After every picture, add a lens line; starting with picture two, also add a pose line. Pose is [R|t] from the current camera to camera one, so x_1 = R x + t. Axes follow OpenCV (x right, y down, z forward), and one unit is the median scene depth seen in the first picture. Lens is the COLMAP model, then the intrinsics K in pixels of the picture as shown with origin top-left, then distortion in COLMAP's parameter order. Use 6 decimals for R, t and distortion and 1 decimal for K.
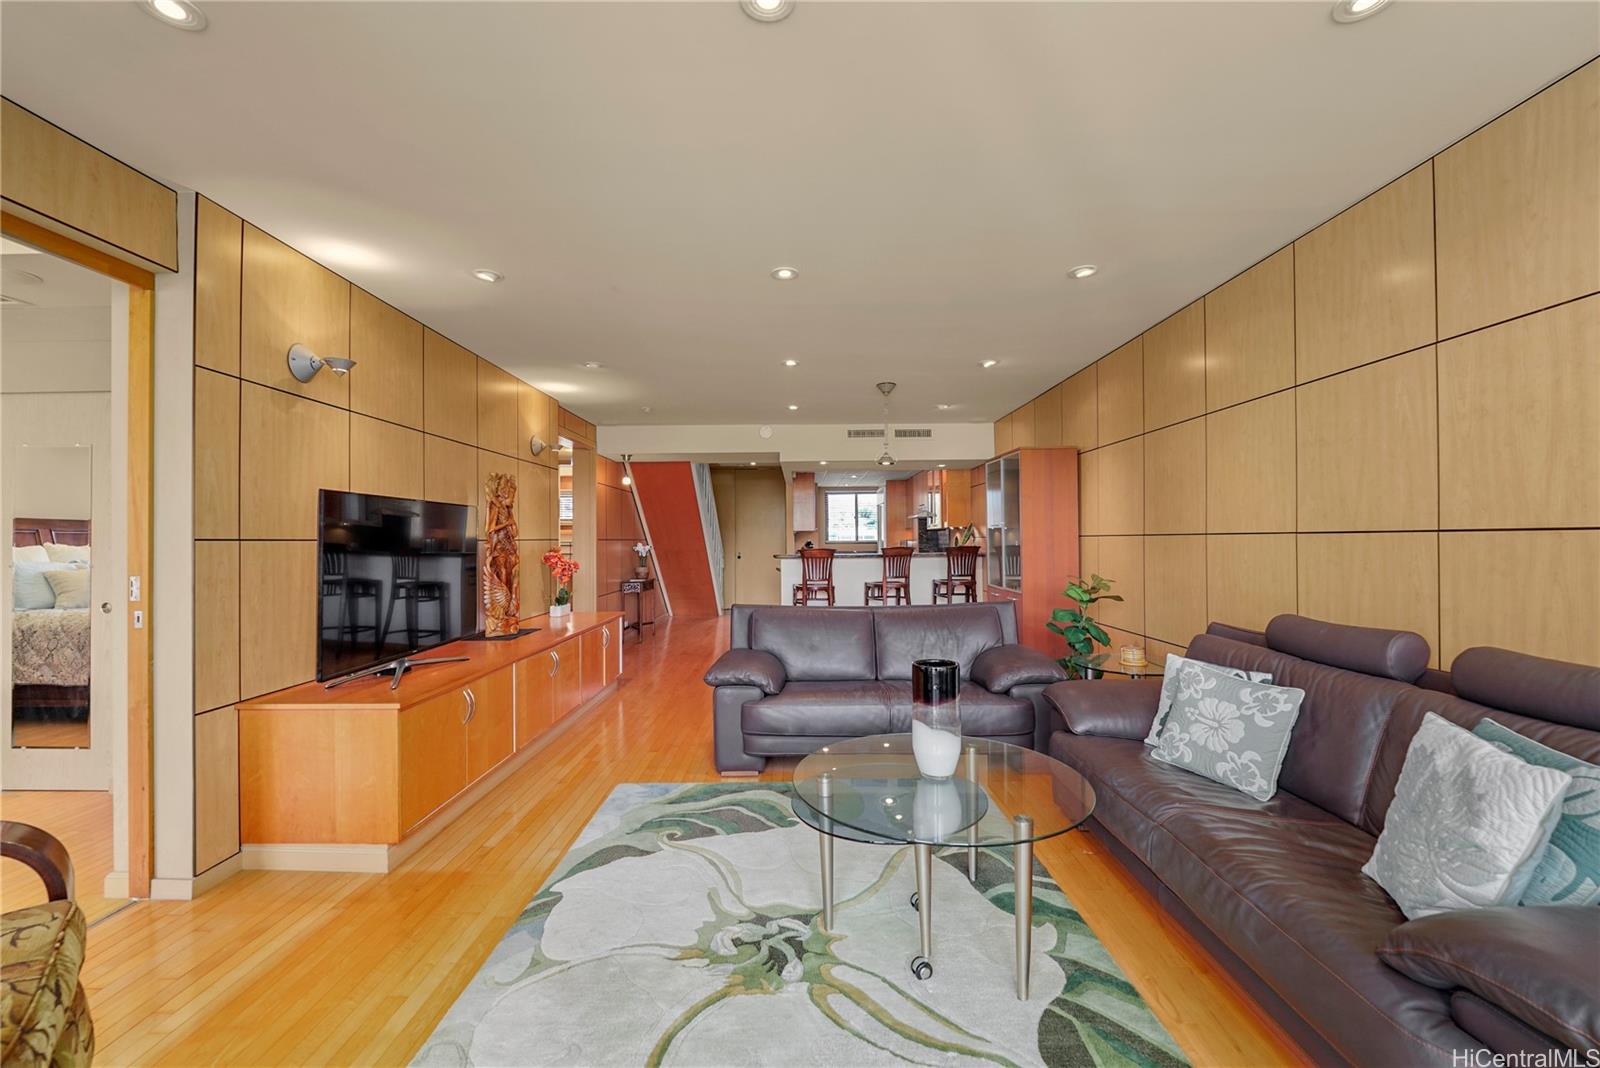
lens RADIAL K [[653.6, 0, 801.6], [0, 653.6, 532.5], [0, 0, 1]] dist [-0.009867, -0.002434]
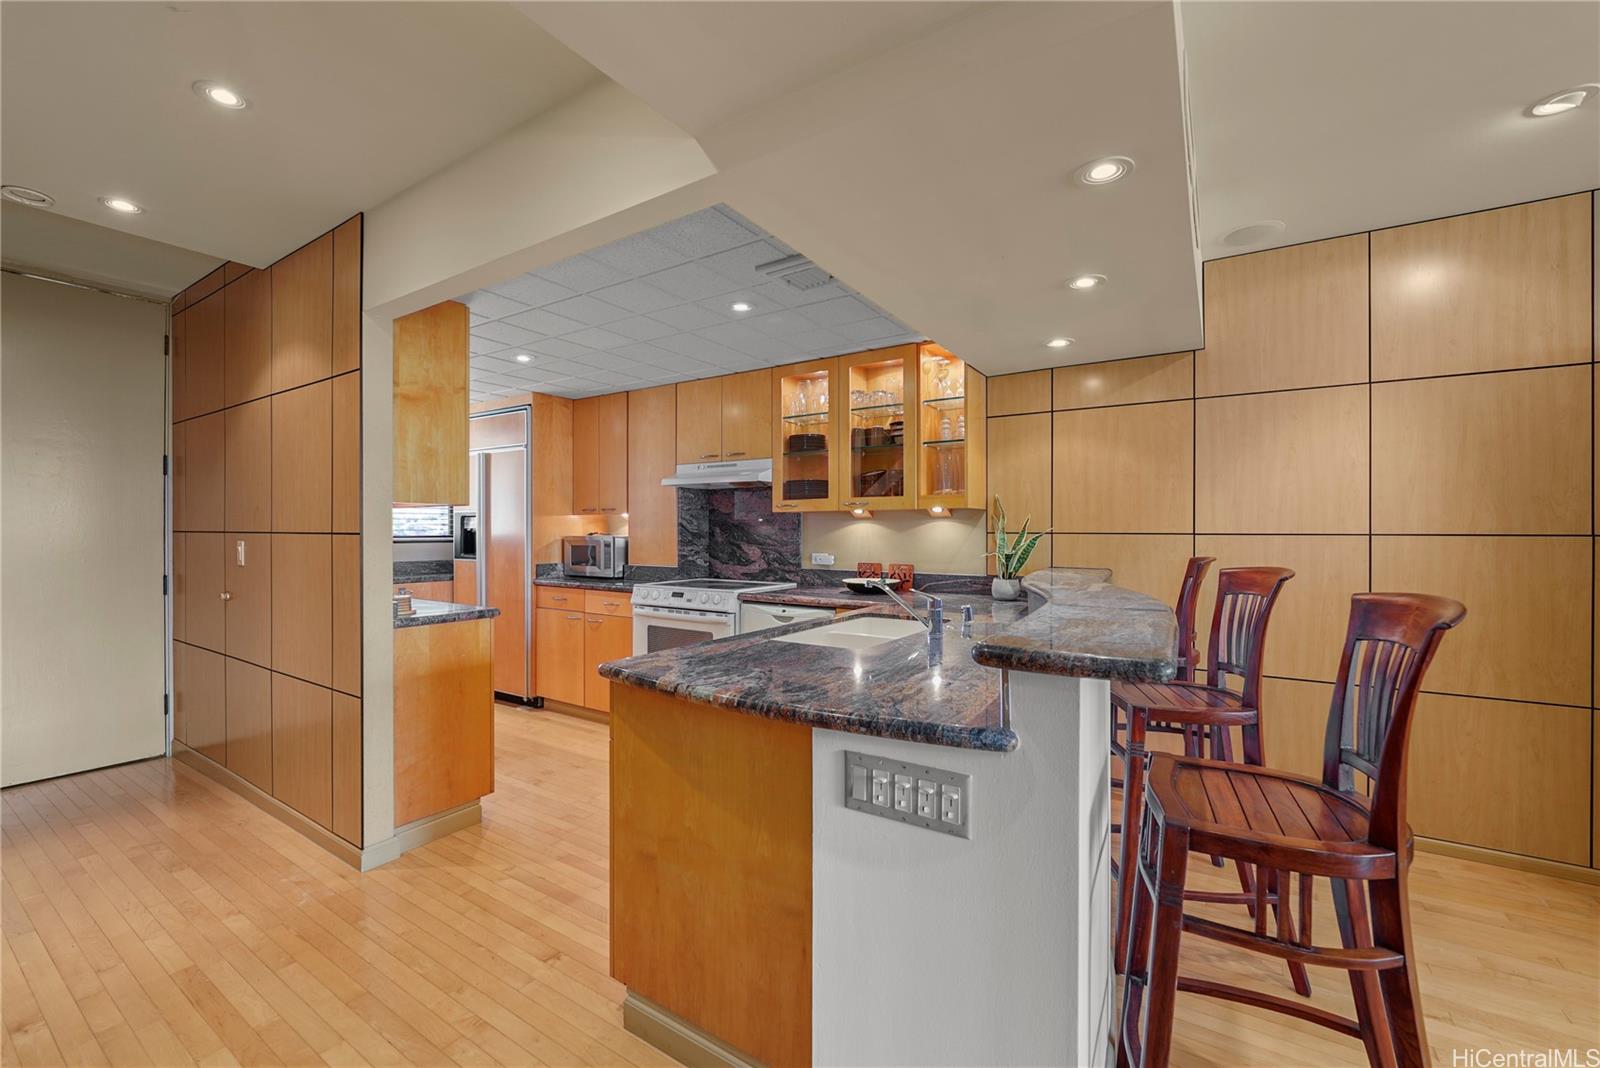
lens RADIAL K [[653.6, 0, 801.6], [0, 653.6, 532.5], [0, 0, 1]] dist [-0.009867, -0.002434]
pose [[0.544906, 0.004966, 0.838482, -0.296534], [-0.014136, 0.999895, 0.003265, 0.012738], [-0.838378, -0.013632, 0.544919, 1.505417]]
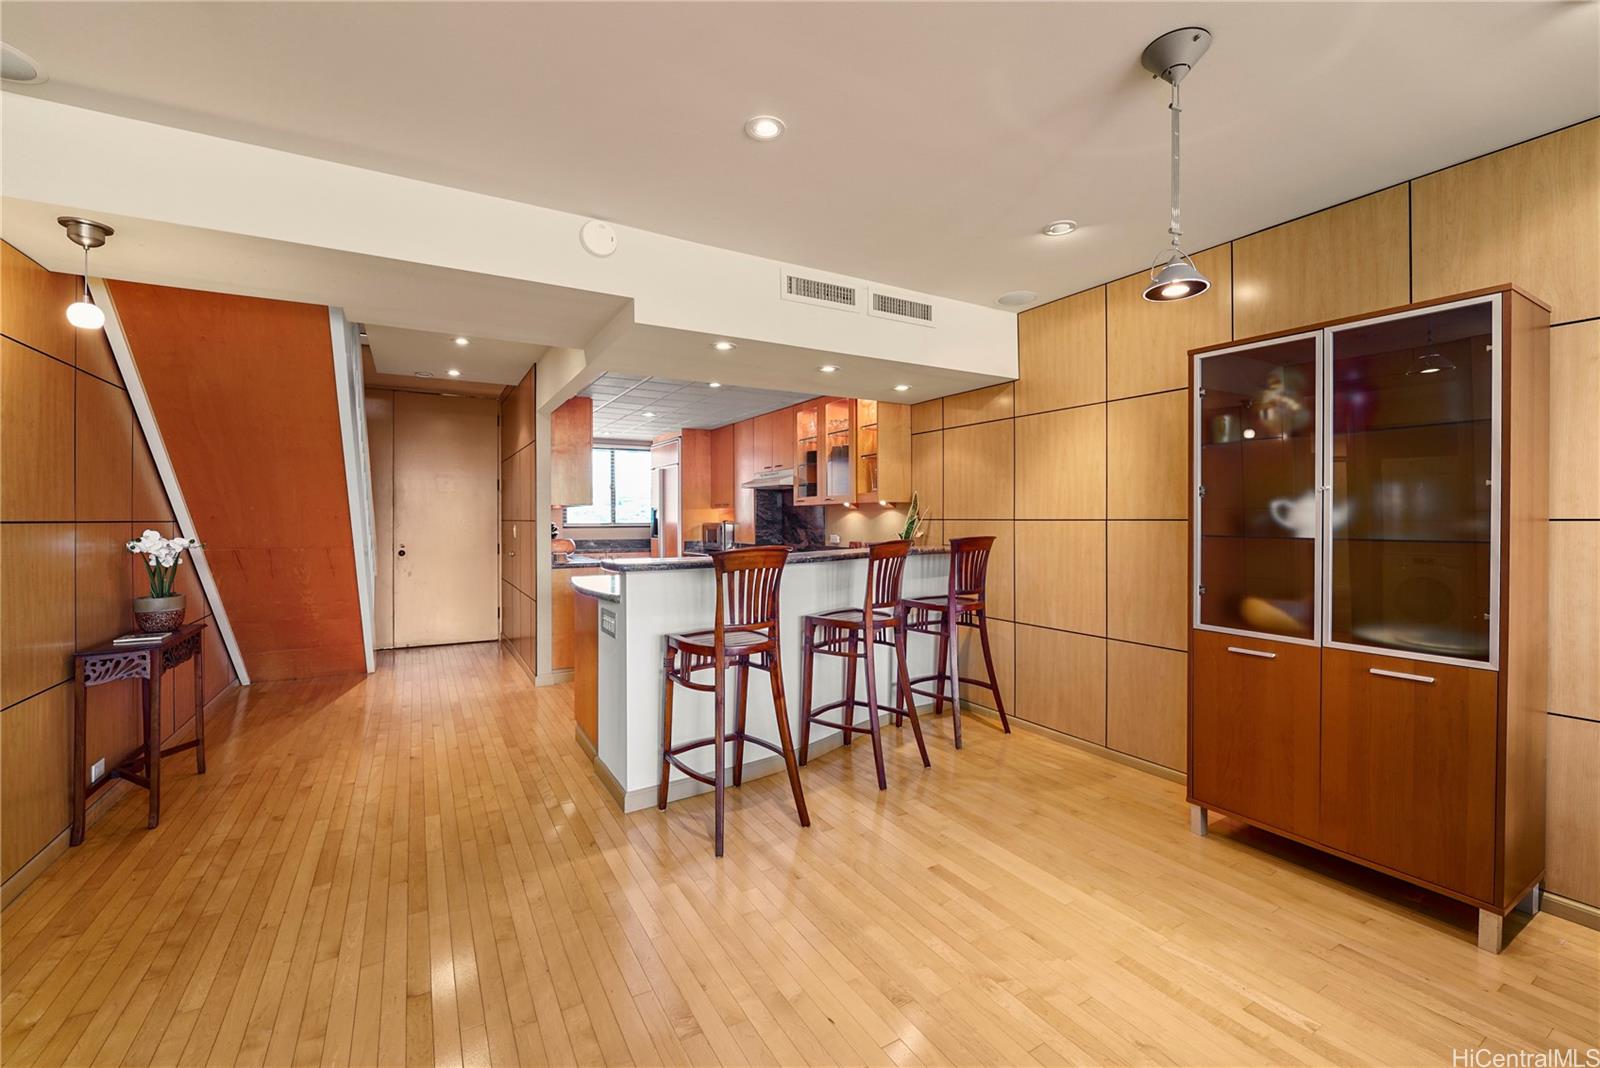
lens RADIAL K [[661.9, 0, 802.1], [0, 661.9, 519.7], [0, 0, 1]] dist [-0.008538, -0.000501]
pose [[0.863121, 0.005190, 0.504971, -0.221086], [-0.009575, 0.999936, 0.006089, 0.008105], [-0.504907, -0.010091, 0.863115, 0.927402]]
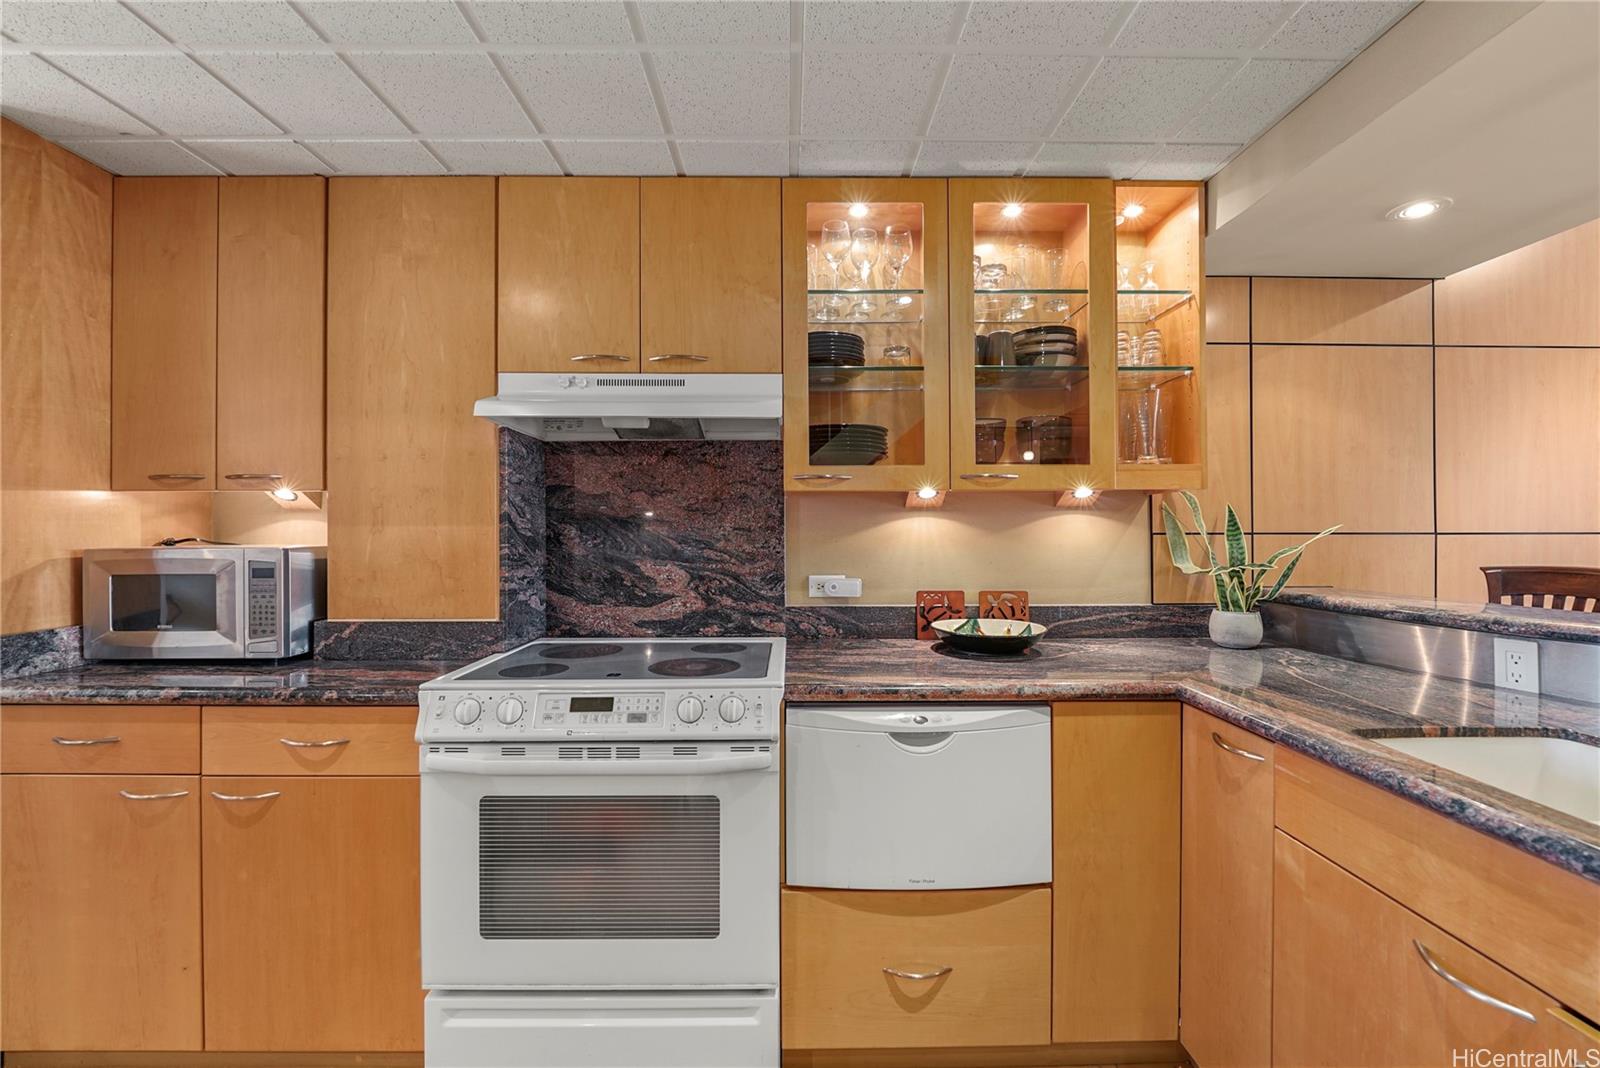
lens RADIAL K [[653.6, 0, 801.6], [0, 653.6, 532.5], [0, 0, 1]] dist [-0.009867, -0.002434]
pose [[-0.015107, 0.007244, 0.999860, 0.000946], [-0.008986, 0.999932, -0.007380, 0.017109], [-0.999845, -0.009096, -0.015041, 1.987886]]
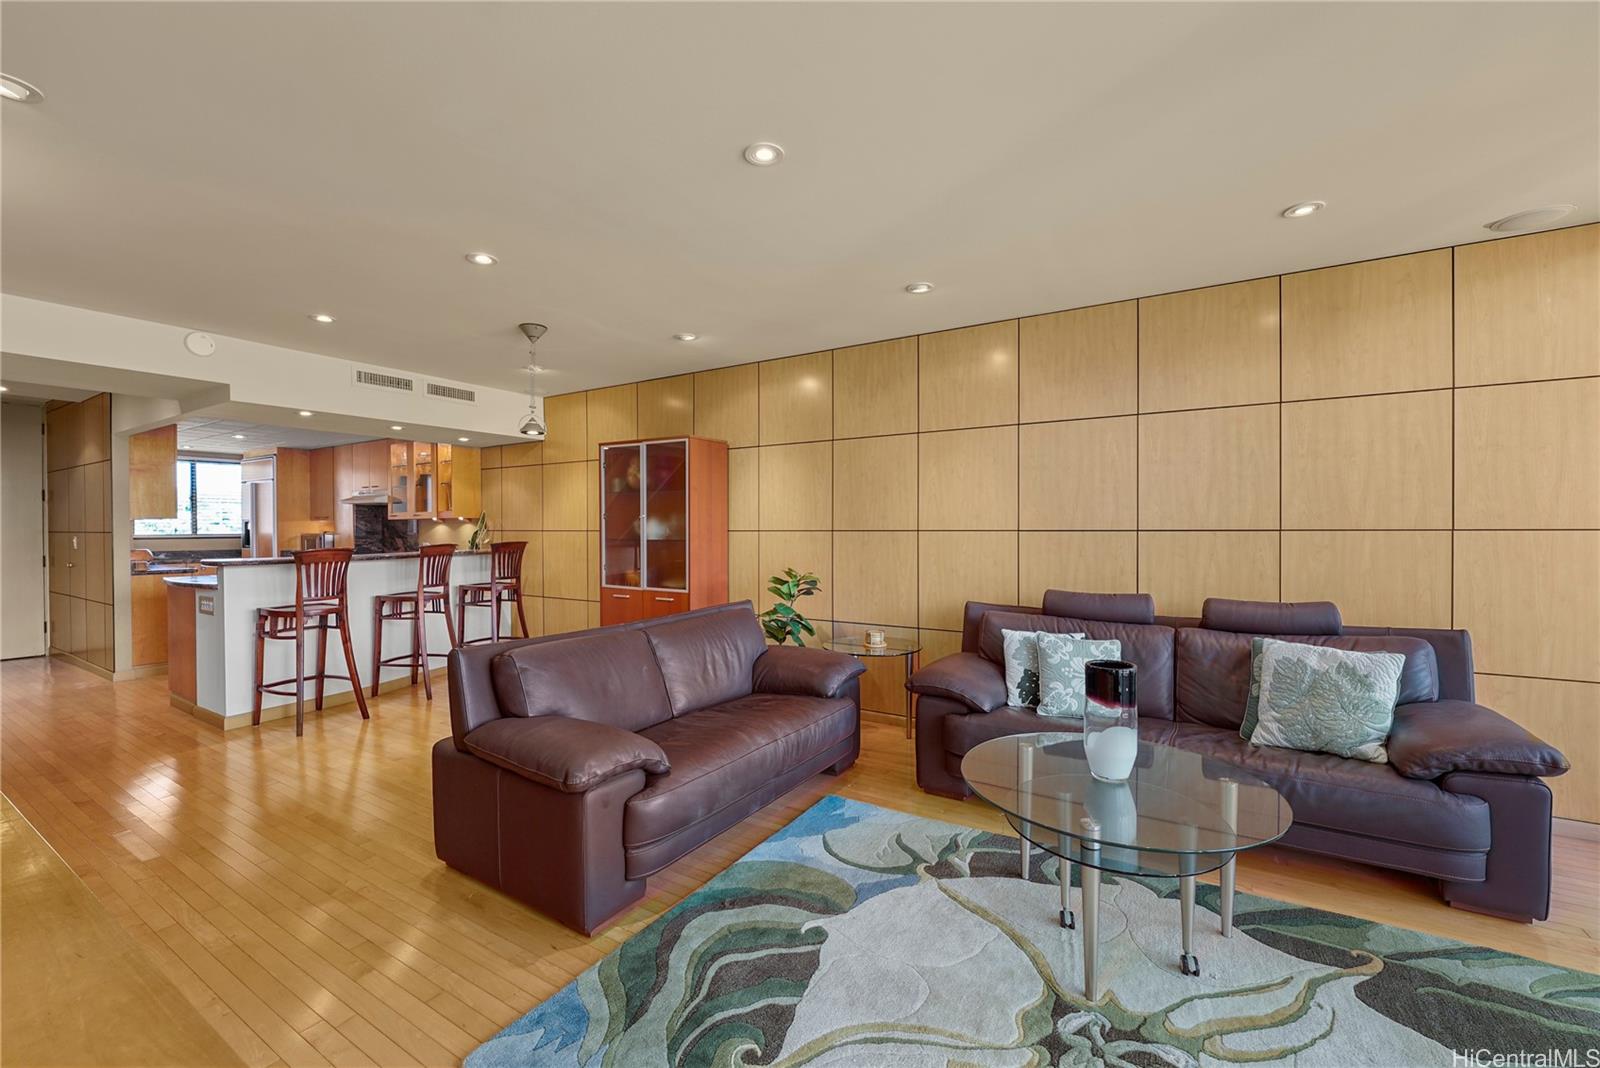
lens RADIAL K [[653.6, 0, 801.6], [0, 653.6, 532.5], [0, 0, 1]] dist [-0.009867, -0.002434]
pose [[0.522818, -0.001192, 0.852443, -0.394273], [-0.009607, 0.999927, 0.007290, -0.000336], [-0.852390, -0.012000, 0.522769, 0.399685]]
